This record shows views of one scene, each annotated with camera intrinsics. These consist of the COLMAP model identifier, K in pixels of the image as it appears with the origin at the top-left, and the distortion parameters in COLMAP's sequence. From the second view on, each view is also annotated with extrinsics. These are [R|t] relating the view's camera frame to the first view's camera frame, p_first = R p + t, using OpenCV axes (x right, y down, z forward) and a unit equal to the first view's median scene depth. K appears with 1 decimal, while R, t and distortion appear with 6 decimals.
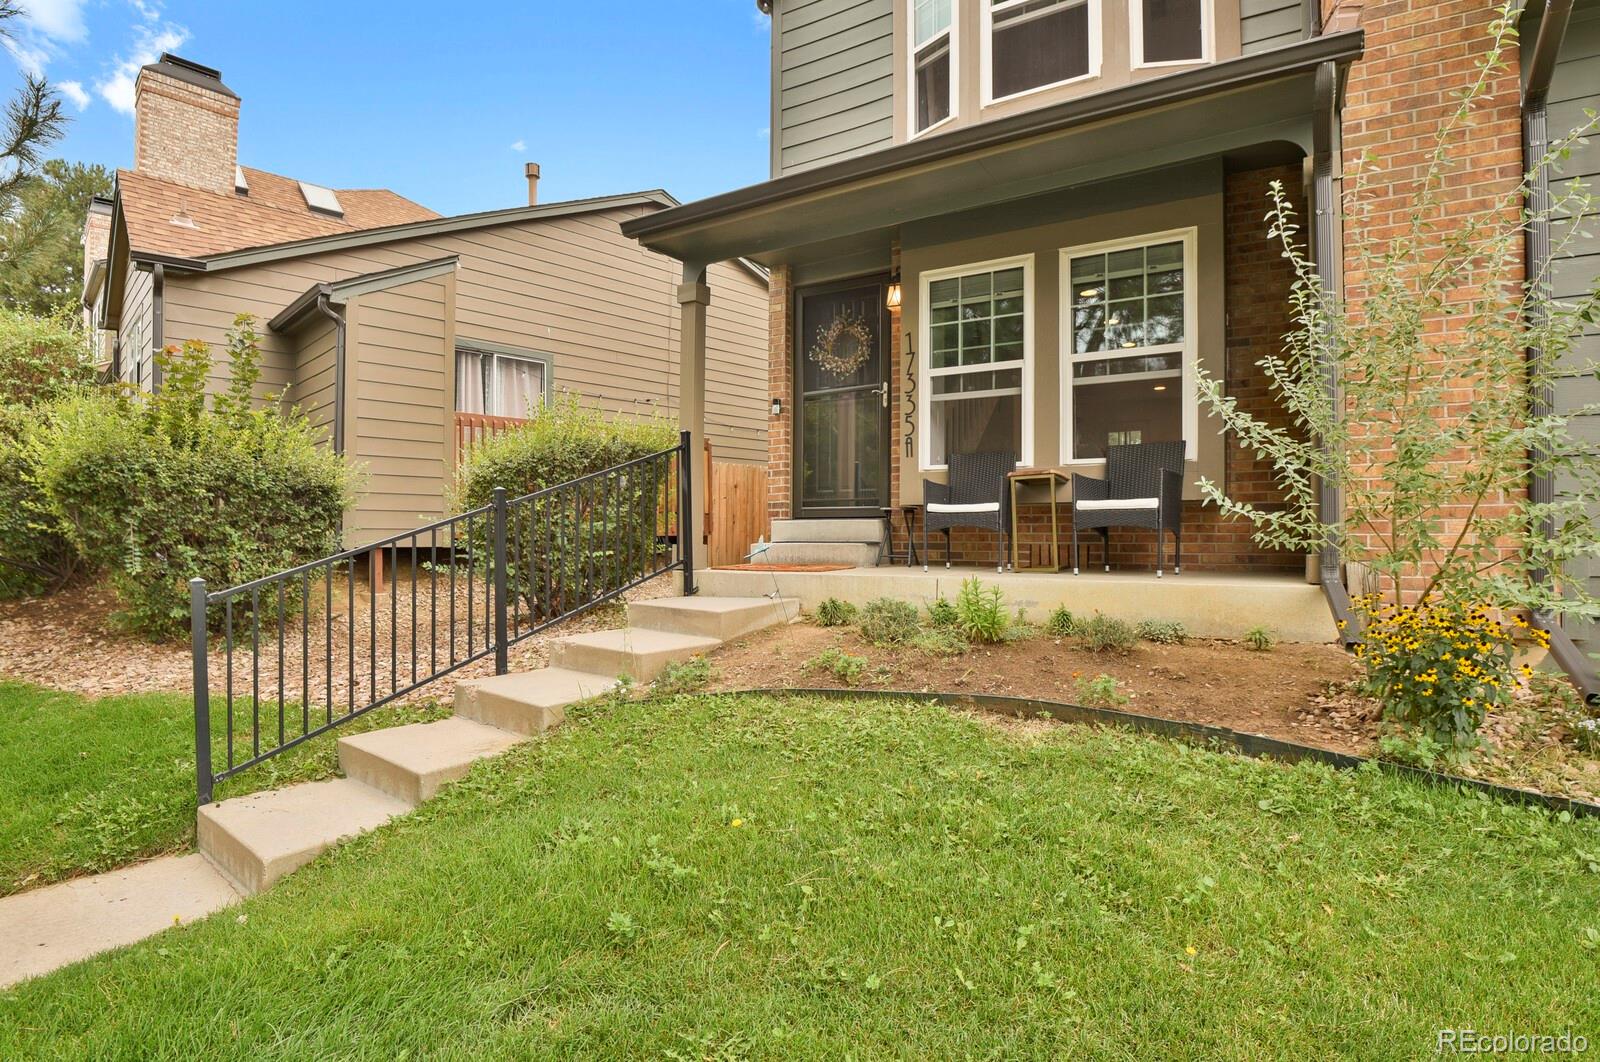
lens RADIAL K [[783.1, 0, 810.5], [0, 783.1, 531.1], [0, 0, 1]] dist [-0.022435, -0.004812]
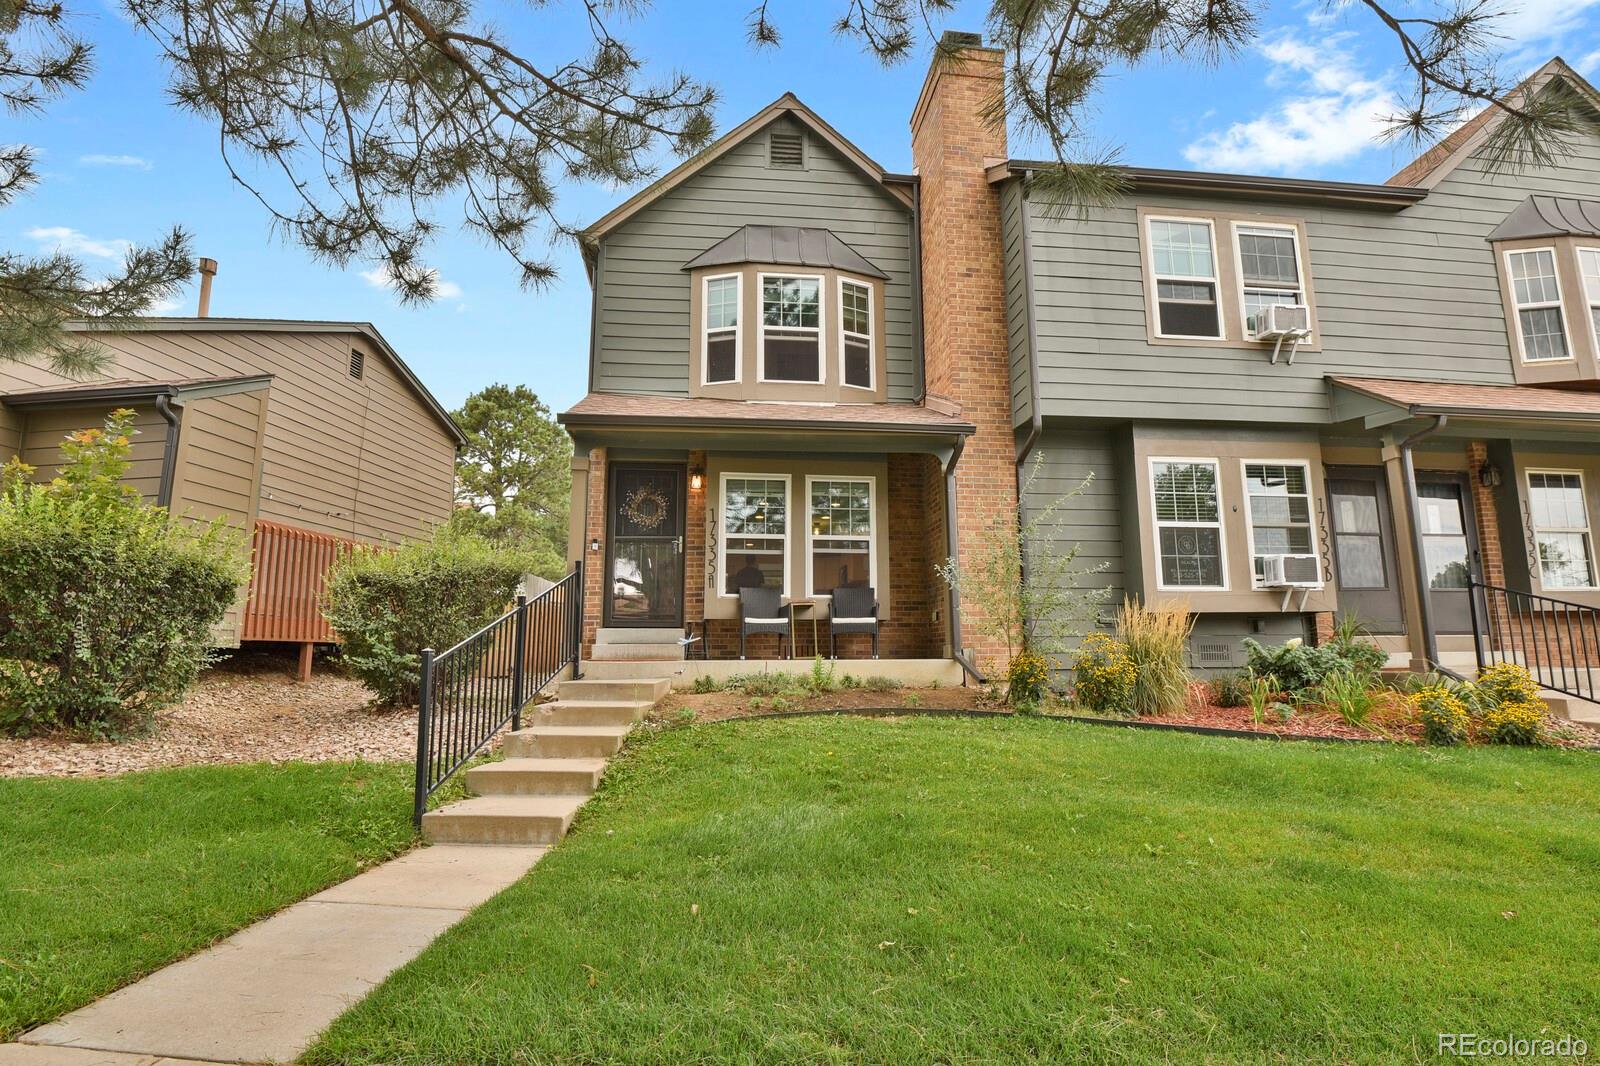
lens RADIAL K [[783.1, 0, 788.6], [0, 783.1, 538.3], [0, 0, 1]] dist [-0.022435, -0.004812]
pose [[0.808398, 0.091572, 0.581470, -0.703394], [0.000269, 0.987768, -0.155932, 0.053192], [-0.588636, 0.126212, 0.798485, -0.358931]]
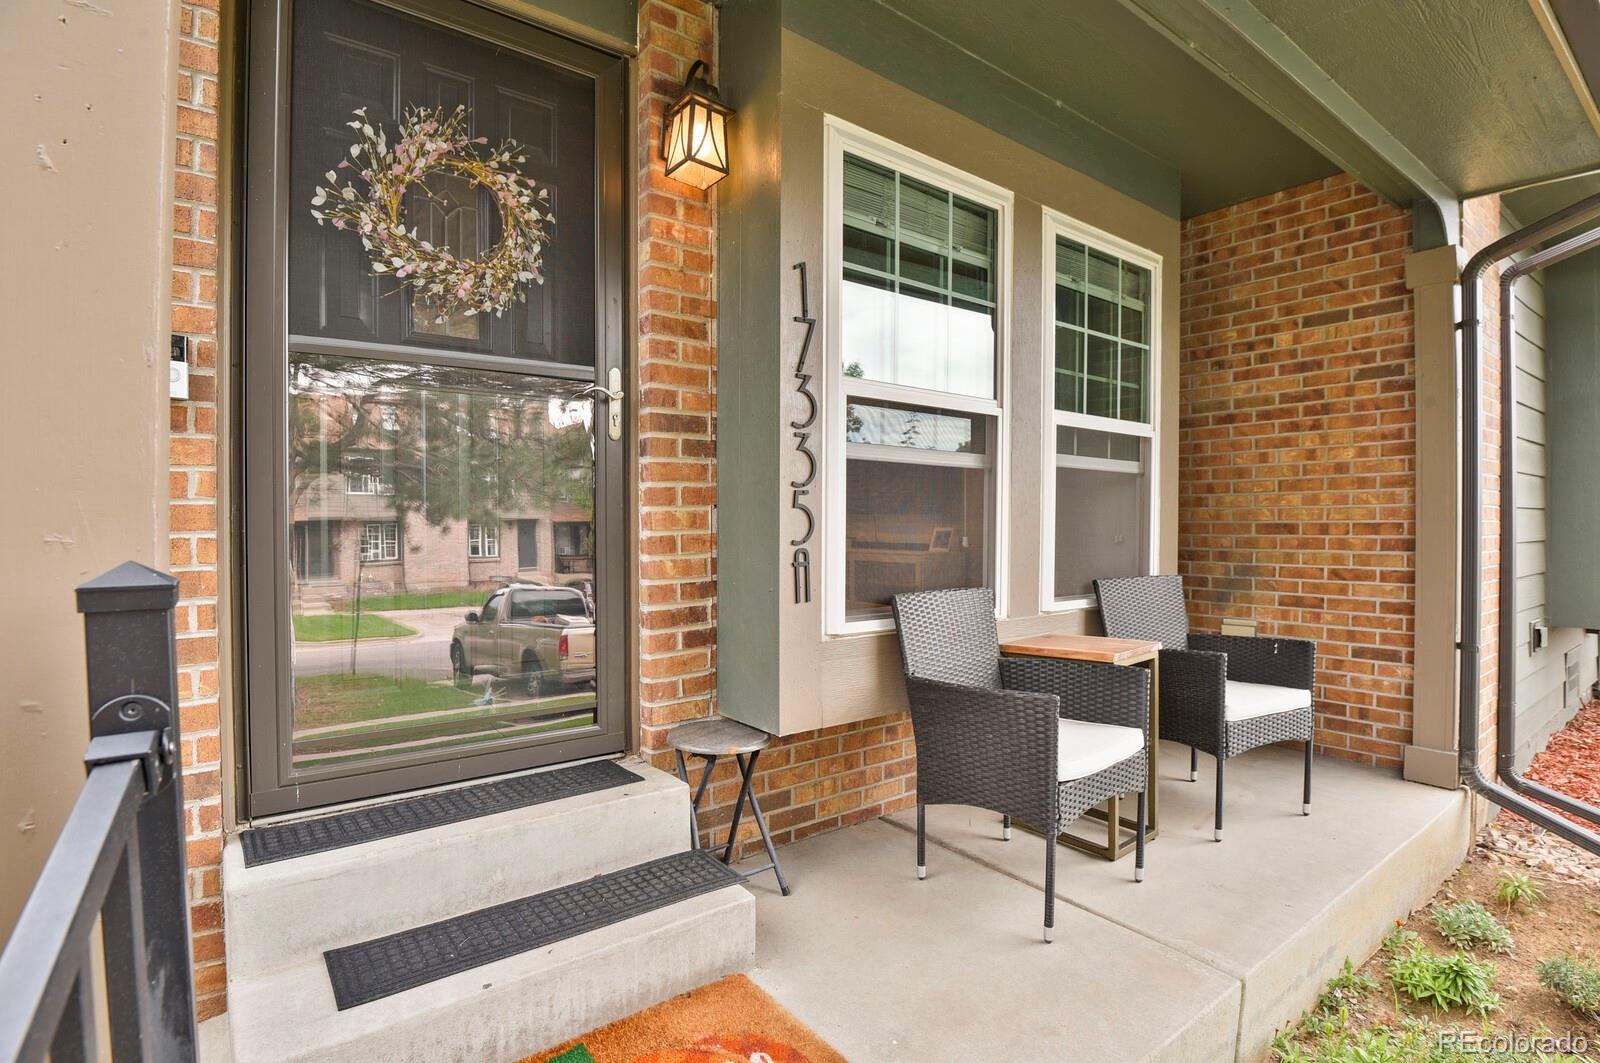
lens RADIAL K [[783.1, 0, 800.0], [0, 783.1, 530.0], [0, 0, 1]] dist [-0.022435, -0.004812]
pose [[0.377874, -0.013784, 0.925754, -0.229497], [-0.006277, 0.999828, 0.017449, -0.144794], [-0.925836, -0.012405, 0.377723, 0.920183]]
